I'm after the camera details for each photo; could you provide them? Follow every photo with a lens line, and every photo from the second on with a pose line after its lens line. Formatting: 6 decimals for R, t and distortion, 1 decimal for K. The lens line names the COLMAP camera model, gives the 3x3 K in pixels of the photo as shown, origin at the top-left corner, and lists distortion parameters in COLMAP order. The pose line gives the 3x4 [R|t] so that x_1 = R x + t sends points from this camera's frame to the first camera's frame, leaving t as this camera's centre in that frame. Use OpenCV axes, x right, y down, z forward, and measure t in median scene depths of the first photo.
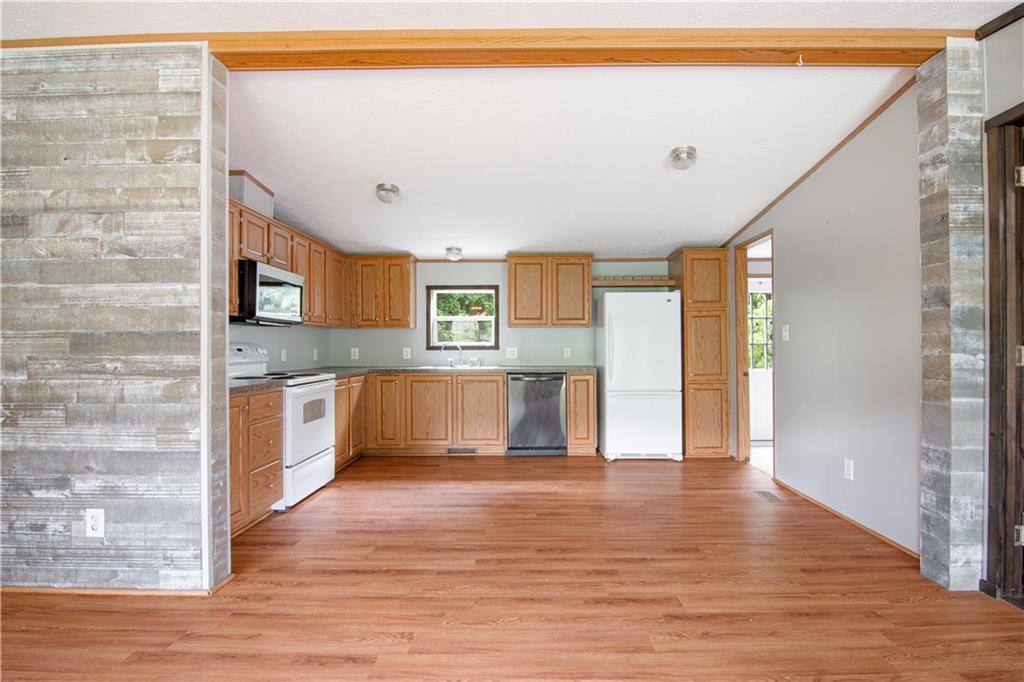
lens RADIAL K [[510.4, 0, 526.6], [0, 510.4, 347.7], [0, 0, 1]] dist [-0.008956, -0.007253]
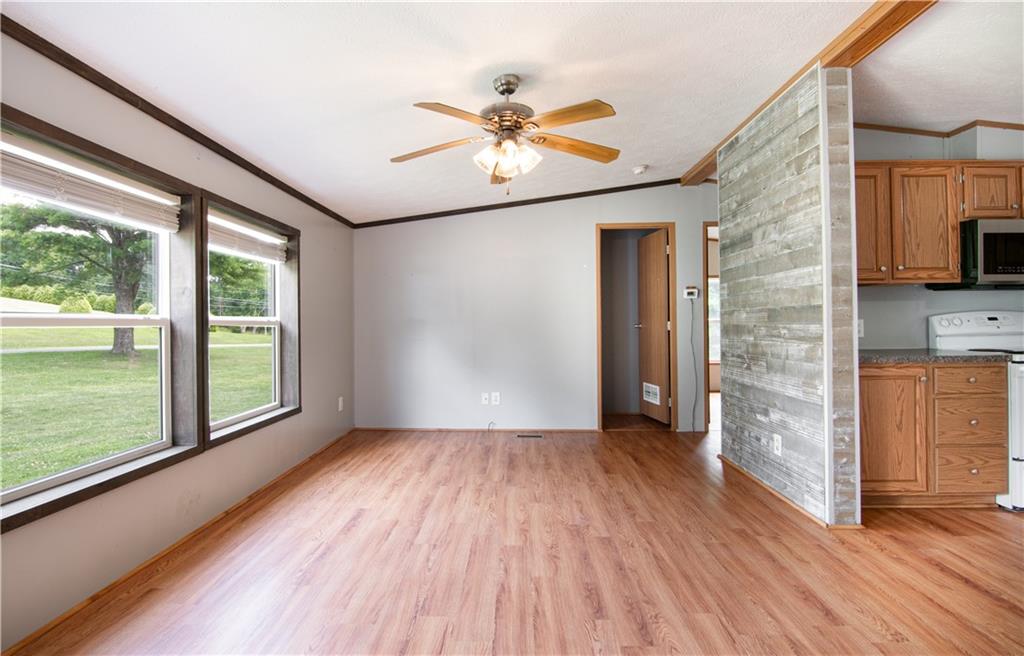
lens RADIAL K [[507.5, 0, 497.9], [0, 507.5, 316.1], [0, 0, 1]] dist [-0.006903, -0.006945]
pose [[-0.026212, -0.011194, -0.999594, 0.353943], [0.011286, 0.999870, -0.011493, -0.000047], [0.999593, -0.011583, -0.026082, 0.168220]]
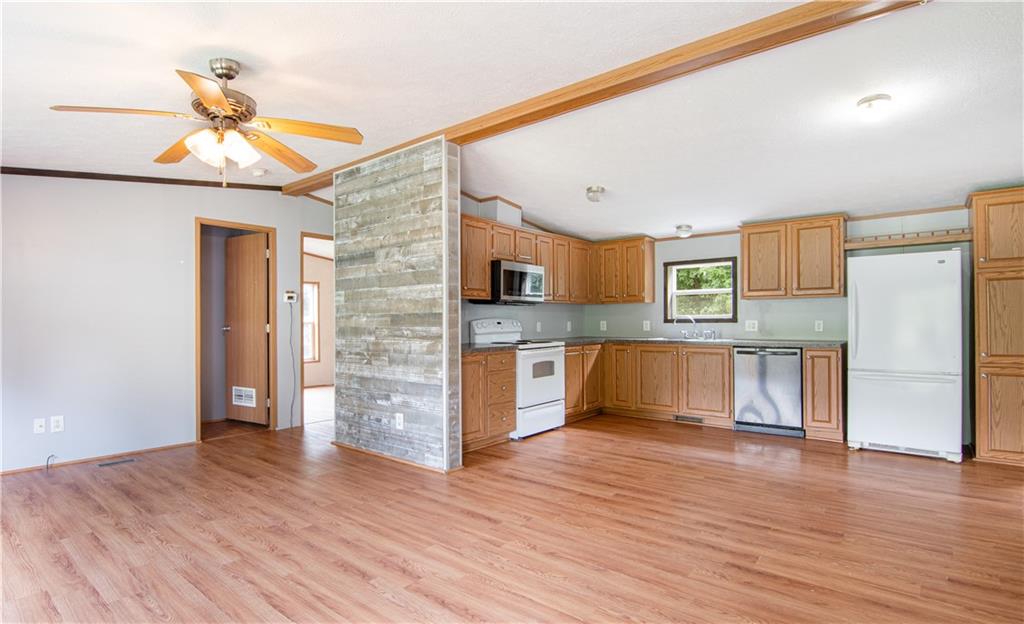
lens RADIAL K [[509.3, 0, 474.0], [0, 509.3, 320.4], [0, 0, 1]] dist [-0.002200, -0.006072]
pose [[0.755427, -0.003310, -0.655224, 0.324148], [0.004612, 0.999989, 0.000265, -0.004190], [0.655216, -0.003222, 0.755435, -0.113624]]
